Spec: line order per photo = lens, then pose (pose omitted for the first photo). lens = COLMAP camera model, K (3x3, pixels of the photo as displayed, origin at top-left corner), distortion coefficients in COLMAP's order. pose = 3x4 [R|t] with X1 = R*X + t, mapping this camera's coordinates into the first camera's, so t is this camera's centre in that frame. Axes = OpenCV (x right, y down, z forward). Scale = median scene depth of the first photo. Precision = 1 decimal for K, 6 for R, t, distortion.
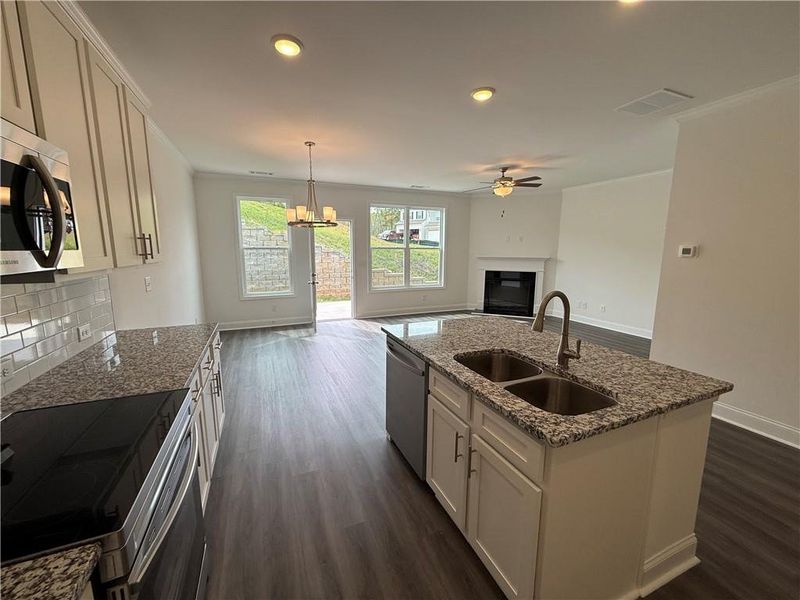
lens RADIAL K [[315.9, 0, 404.0], [0, 315.9, 297.8], [0, 0, 1]] dist [-0.000878, 0.000030]
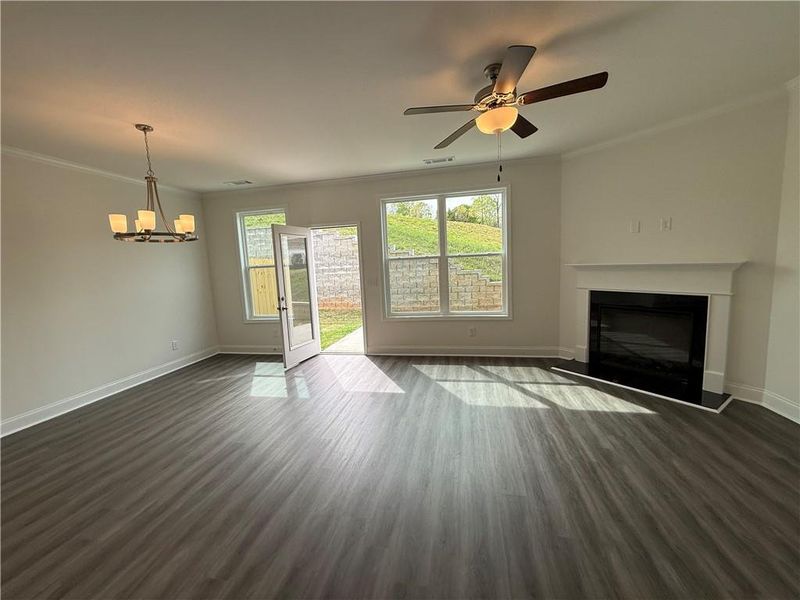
lens RADIAL K [[315.9, 0, 404.0], [0, 315.9, 297.8], [0, 0, 1]] dist [-0.000878, 0.000030]
pose [[0.821665, 0.023045, -0.569505, 0.330094], [-0.035922, 0.999290, -0.011392, -0.060904], [0.568838, 0.029818, 0.821909, 0.414213]]
